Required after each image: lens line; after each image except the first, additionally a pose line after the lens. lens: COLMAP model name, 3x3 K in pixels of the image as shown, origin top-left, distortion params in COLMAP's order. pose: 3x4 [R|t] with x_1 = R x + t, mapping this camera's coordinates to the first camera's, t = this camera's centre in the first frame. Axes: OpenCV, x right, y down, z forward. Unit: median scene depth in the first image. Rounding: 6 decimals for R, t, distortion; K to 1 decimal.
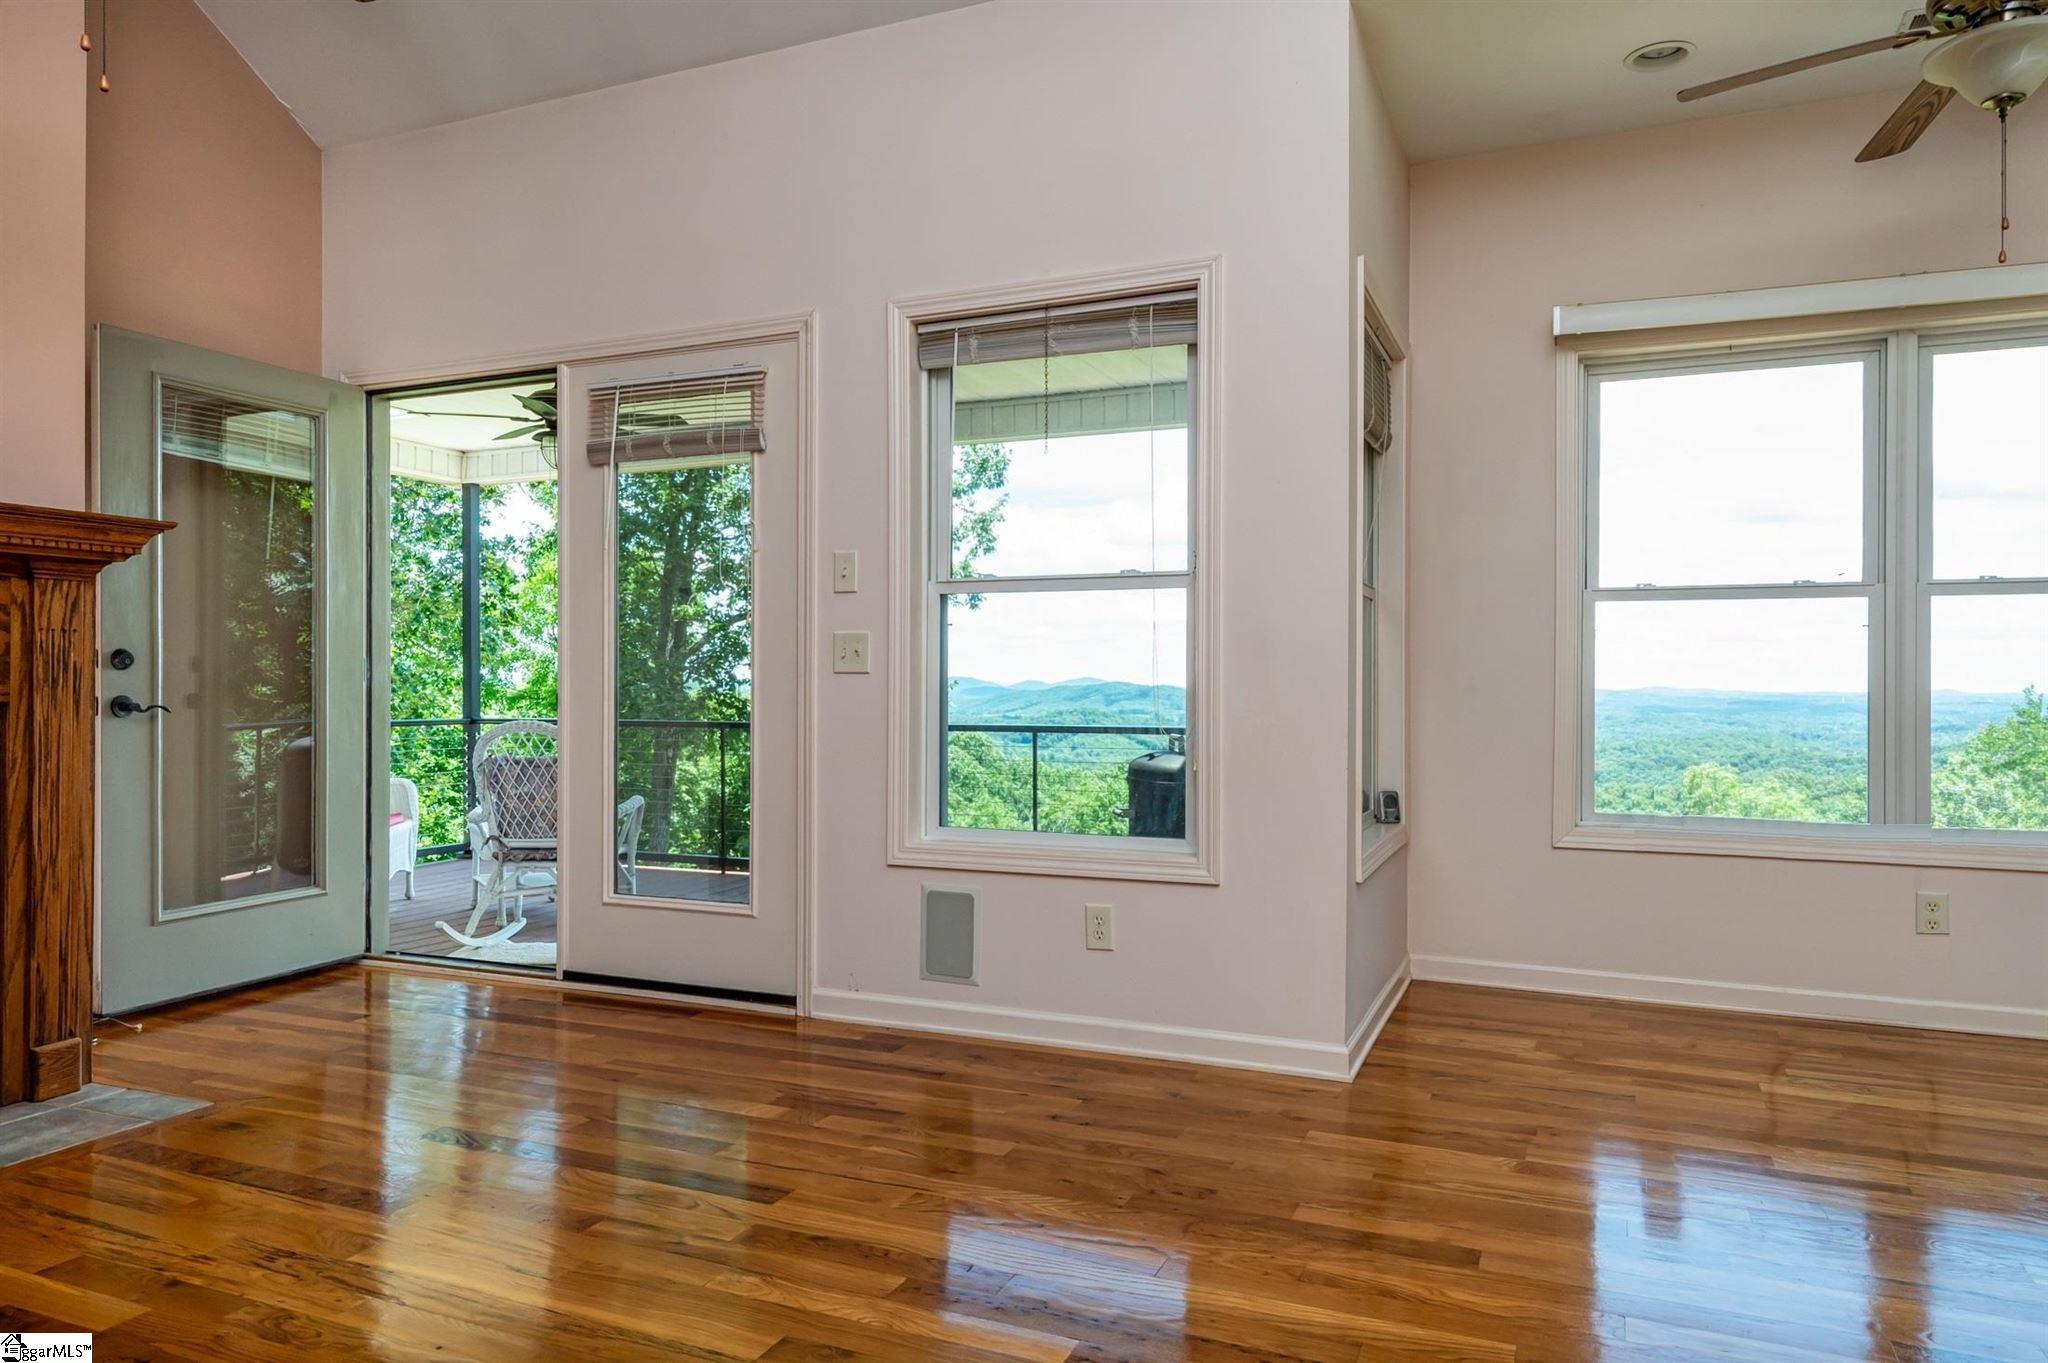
lens RADIAL K [[1305.3, 0, 1024.0], [0, 1305.3, 681.5], [0, 0, 1]] dist [-0.000799, 0.000048]
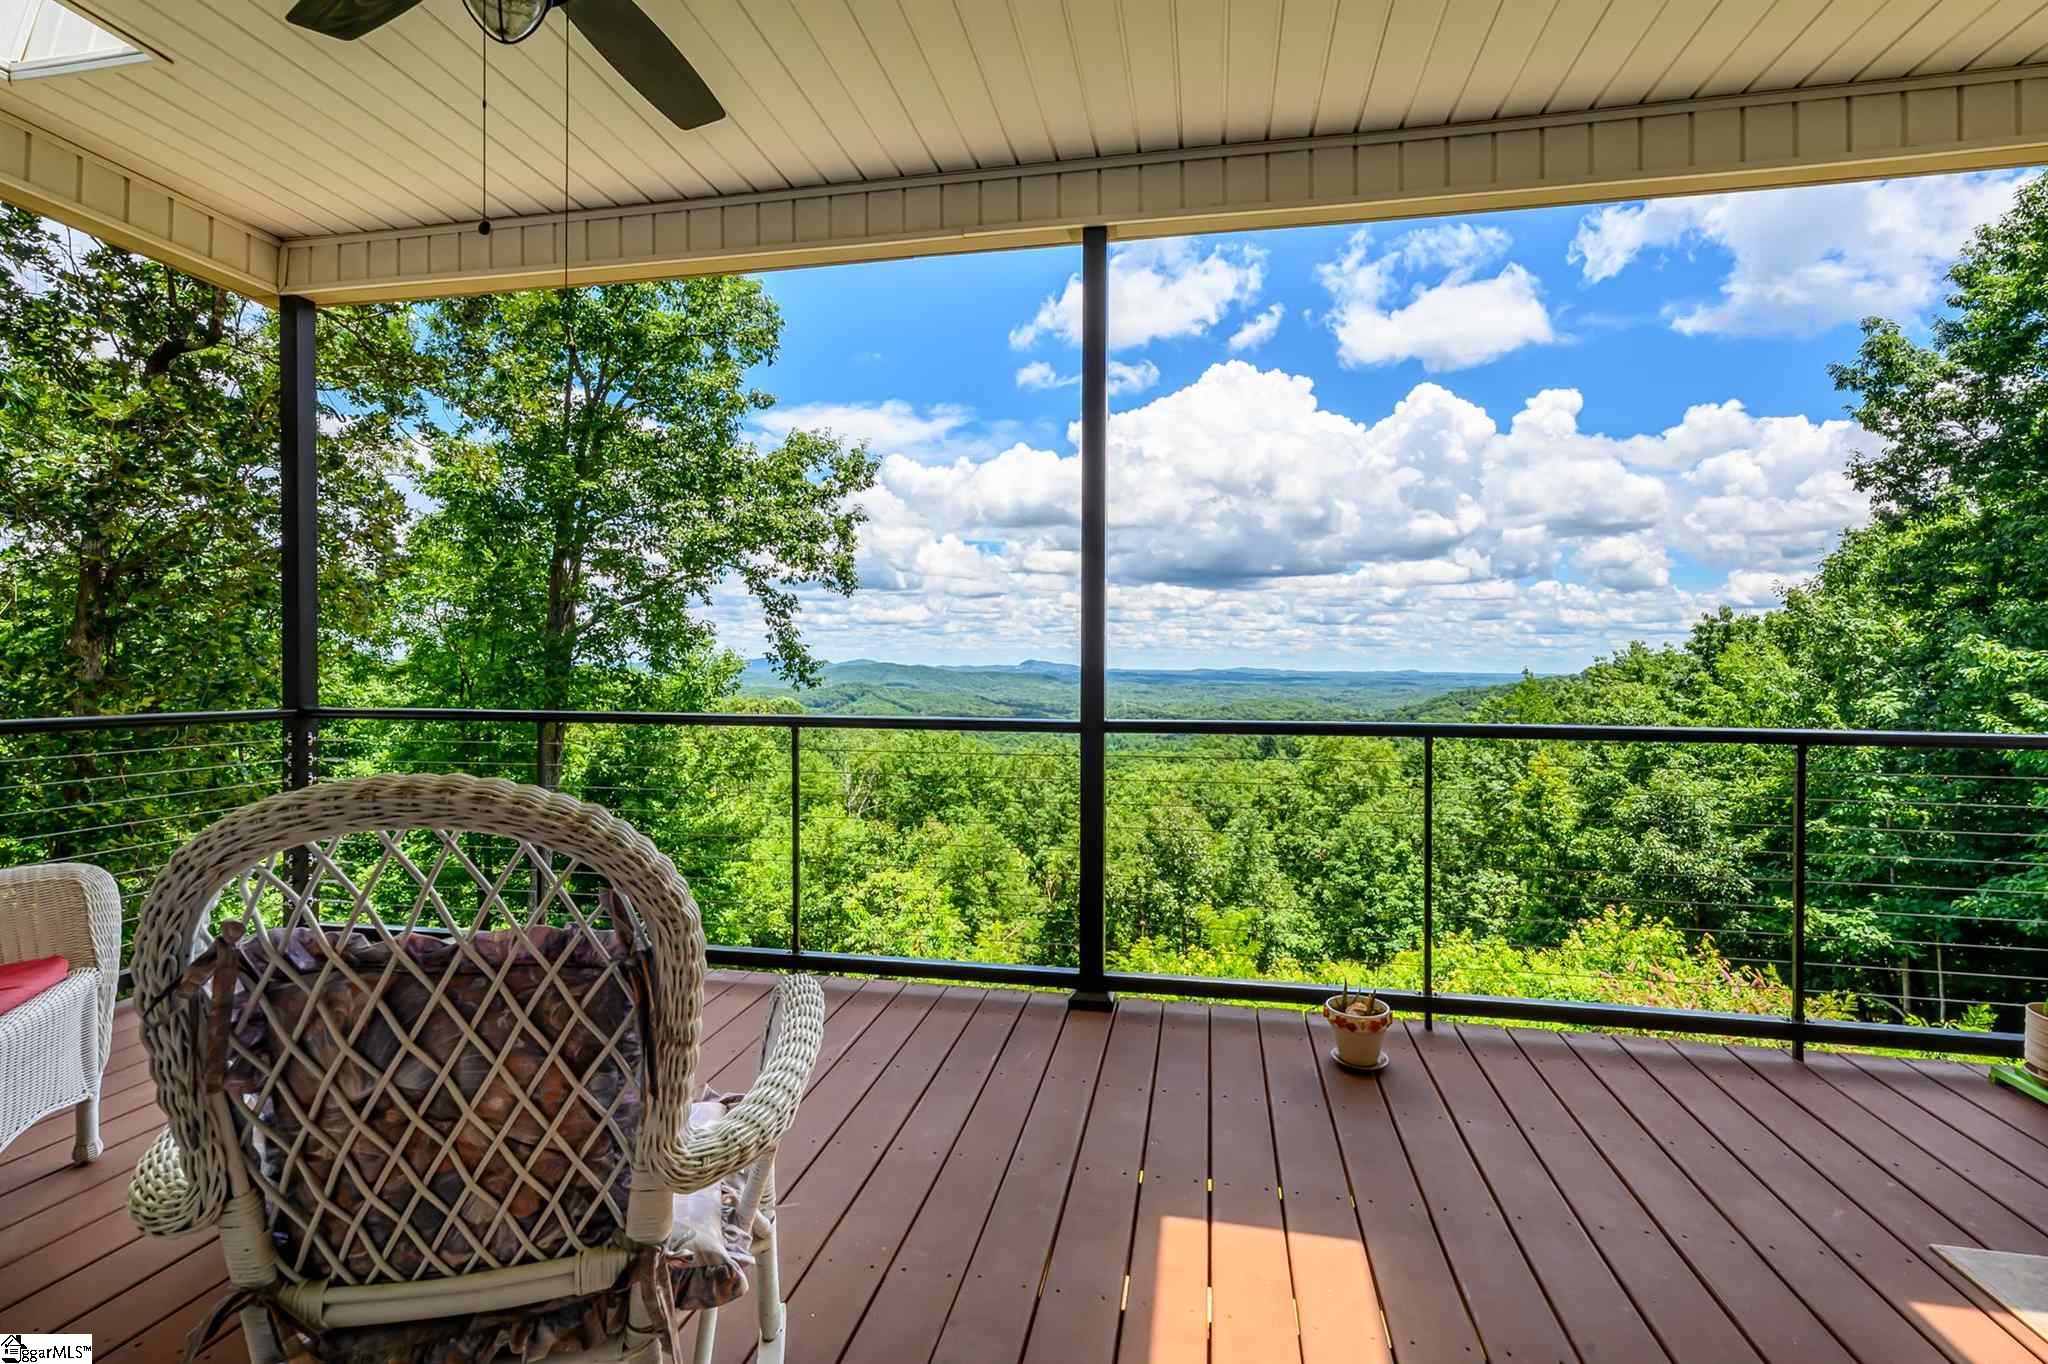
lens RADIAL K [[938.2, 0, 1024.0], [0, 938.2, 682.0], [0, 0, 1]] dist [0.020536, -0.000106]
pose [[0.977423, 0.001740, 0.211284, -0.068303], [-0.006085, 0.999783, 0.019916, 0.002145], [-0.211203, -0.020752, 0.977222, 0.178663]]
